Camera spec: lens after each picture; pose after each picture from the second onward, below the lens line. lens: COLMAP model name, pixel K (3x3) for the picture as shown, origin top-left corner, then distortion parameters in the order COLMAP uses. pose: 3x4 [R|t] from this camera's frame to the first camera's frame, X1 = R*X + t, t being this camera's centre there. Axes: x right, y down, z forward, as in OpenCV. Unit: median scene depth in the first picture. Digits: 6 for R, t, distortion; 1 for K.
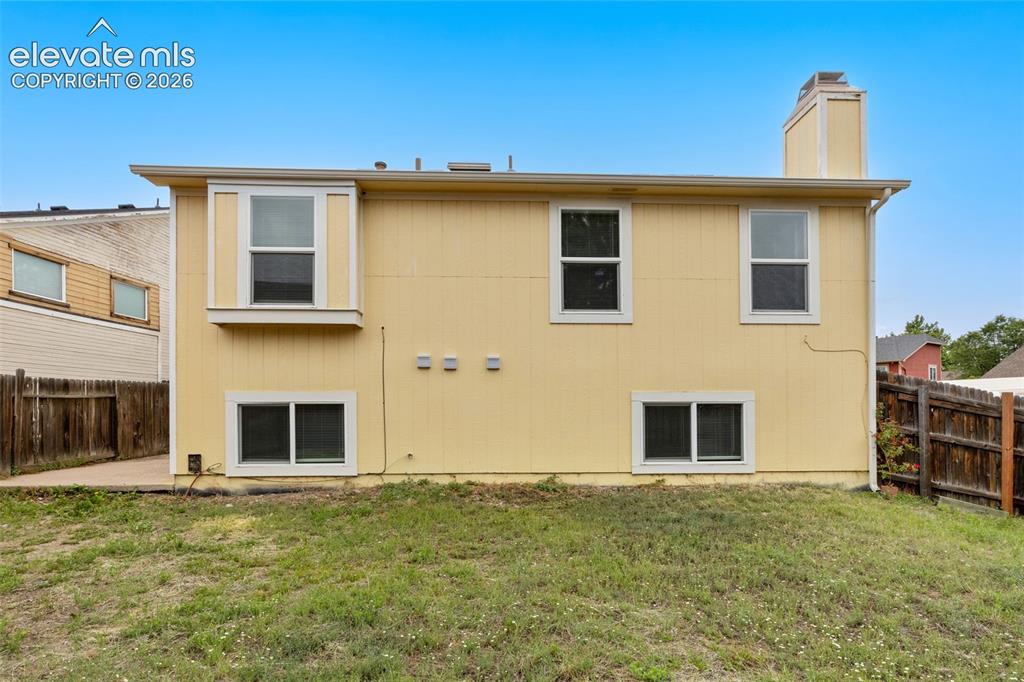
lens RADIAL K [[526.7, 0, 525.8], [0, 526.7, 404.5], [0, 0, 1]] dist [-0.002914, -0.000345]
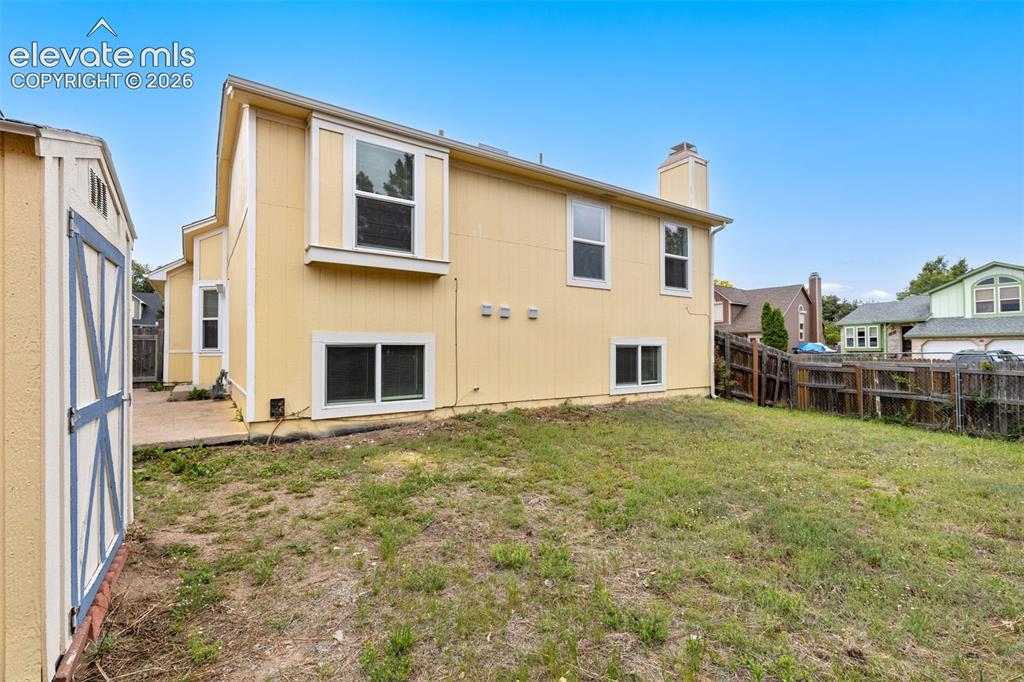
lens RADIAL K [[457.8, 0, 512.9], [0, 457.8, 336.4], [0, 0, 1]] dist [0.003672, 0.000715]
pose [[0.849327, 0.015023, 0.527654, -0.679214], [-0.009102, 0.999863, -0.013817, -0.007711], [-0.527789, 0.006932, 0.849347, 0.086553]]
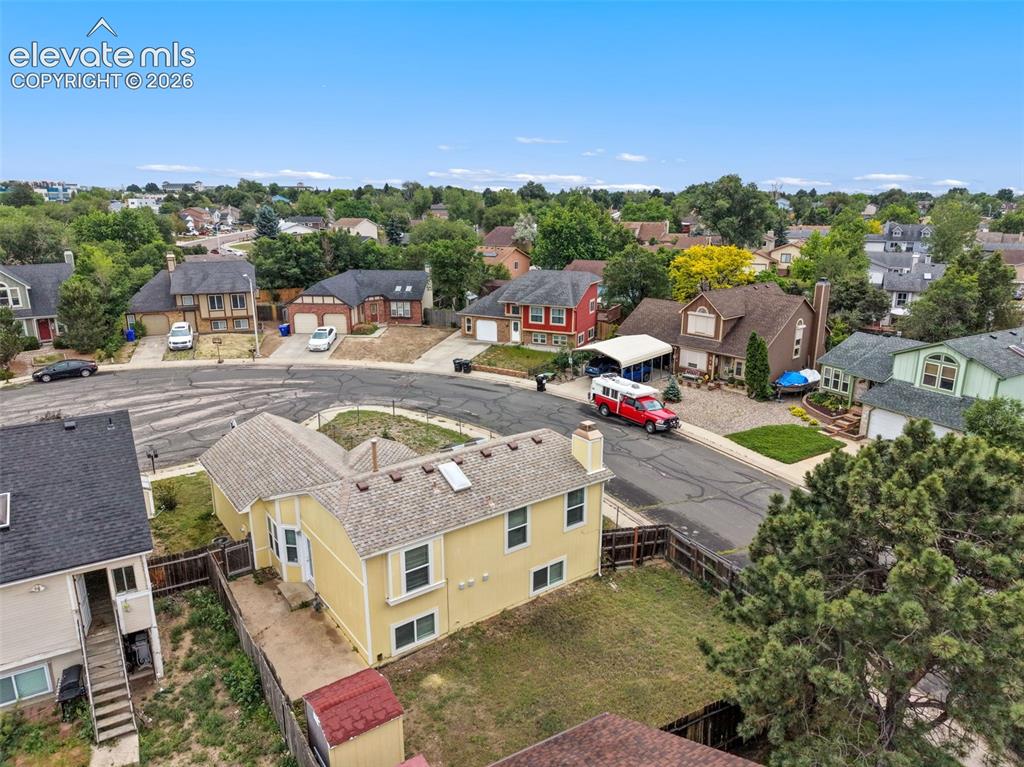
lens RADIAL K [[674.4, 0, 516.0], [0, 674.4, 388.1], [0, 0, 1]] dist [0.051033, -0.075359]
pose [[0.828579, -0.147064, 0.540213, -1.521694], [-0.013688, 0.959275, 0.282141, -1.820314], [-0.559705, -0.241171, 0.792822, -1.380689]]
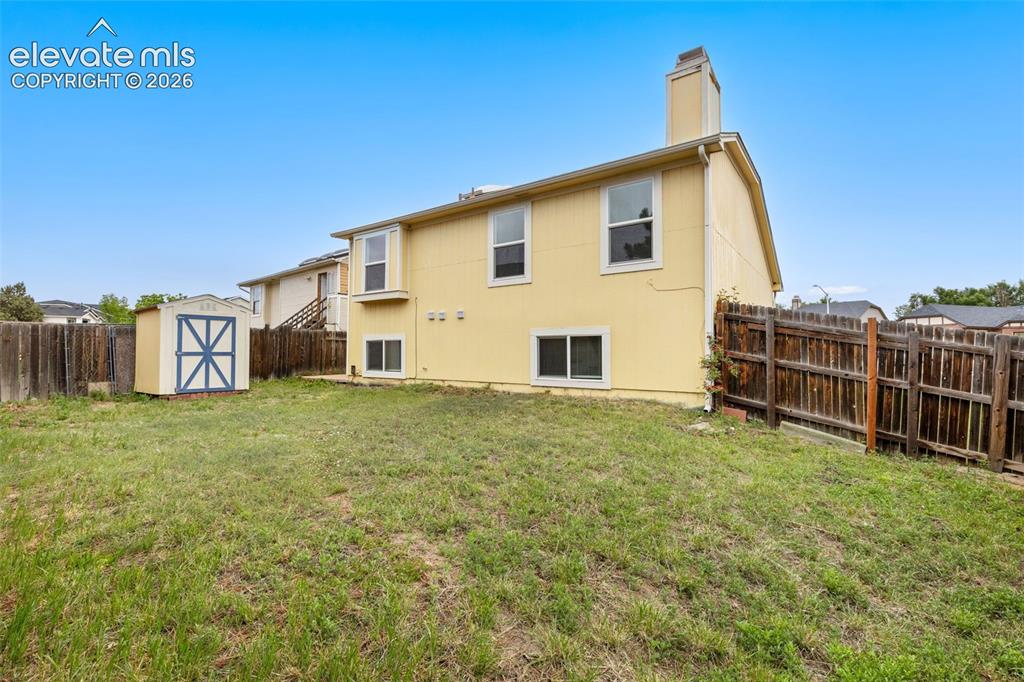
lens RADIAL K [[457.8, 0, 512.9], [0, 457.8, 336.4], [0, 0, 1]] dist [0.003672, 0.000715]
pose [[0.783590, -0.019883, -0.620961, 0.957483], [0.000884, 0.999522, -0.030888, 0.035076], [0.621278, 0.023655, 0.783233, -0.028525]]
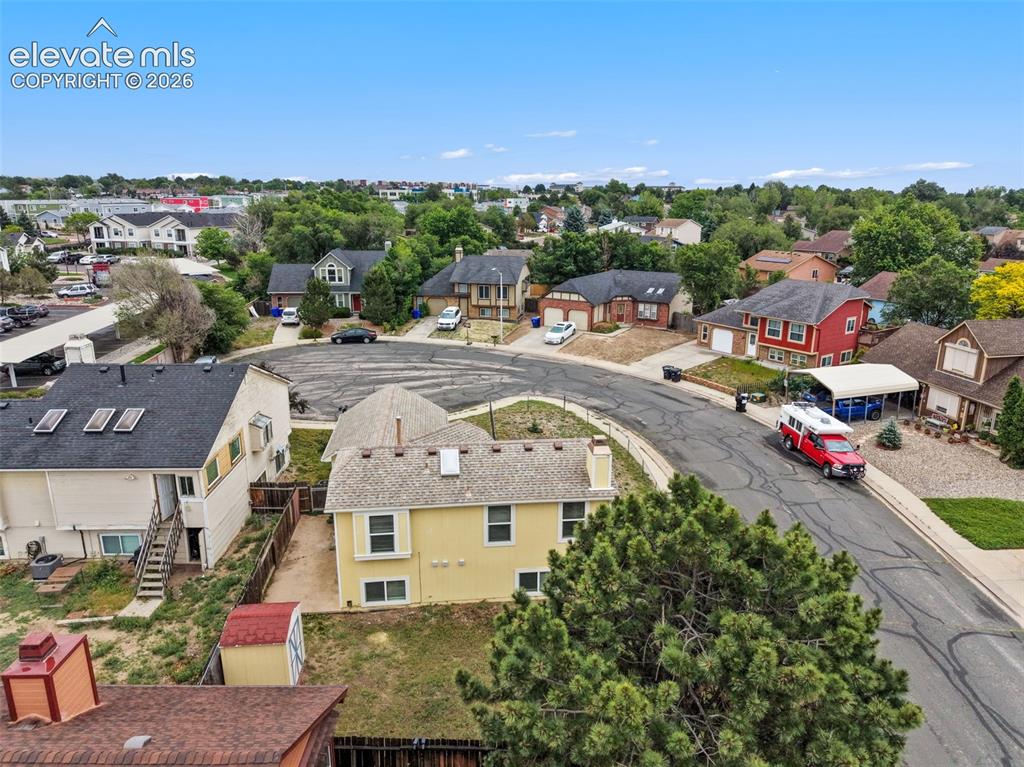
lens RADIAL K [[681.8, 0, 515.6], [0, 681.8, 382.1], [0, 0, 1]] dist [0.105510, -0.205033]
pose [[0.997335, -0.009662, 0.072317, -0.031726], [-0.010843, 0.960558, 0.277867, -1.871284], [-0.072149, -0.277911, 0.957894, -2.011748]]
